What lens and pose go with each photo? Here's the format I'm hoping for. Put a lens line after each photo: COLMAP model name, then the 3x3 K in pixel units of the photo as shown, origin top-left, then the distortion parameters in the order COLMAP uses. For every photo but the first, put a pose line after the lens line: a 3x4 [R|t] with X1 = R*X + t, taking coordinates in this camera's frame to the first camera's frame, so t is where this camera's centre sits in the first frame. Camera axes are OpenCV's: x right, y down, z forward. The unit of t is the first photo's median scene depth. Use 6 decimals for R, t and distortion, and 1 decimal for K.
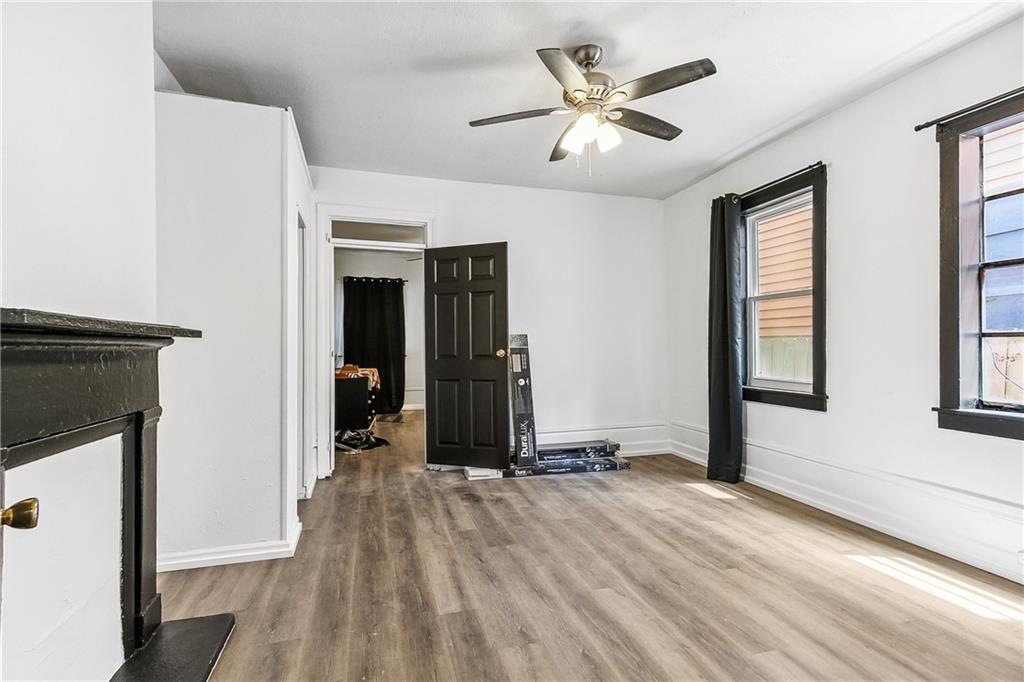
lens RADIAL K [[478.9, 0, 512.0], [0, 478.9, 341.0], [0, 0, 1]] dist [0.001783, 0.000129]
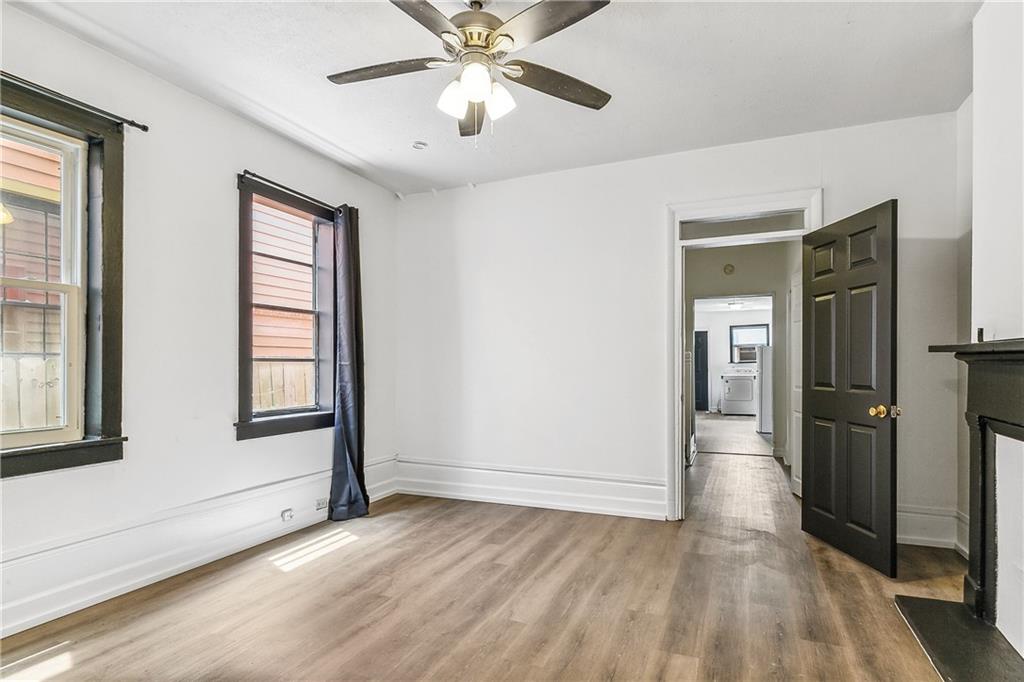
lens RADIAL K [[536.2, 0, 509.4], [0, 536.2, 364.7], [0, 0, 1]] dist [-0.001310, -0.000529]
pose [[-0.764957, 0.007942, 0.644032, -0.466805], [0.003780, 0.999962, -0.007842, 0.015397], [-0.644070, -0.003564, -0.764958, 1.752436]]
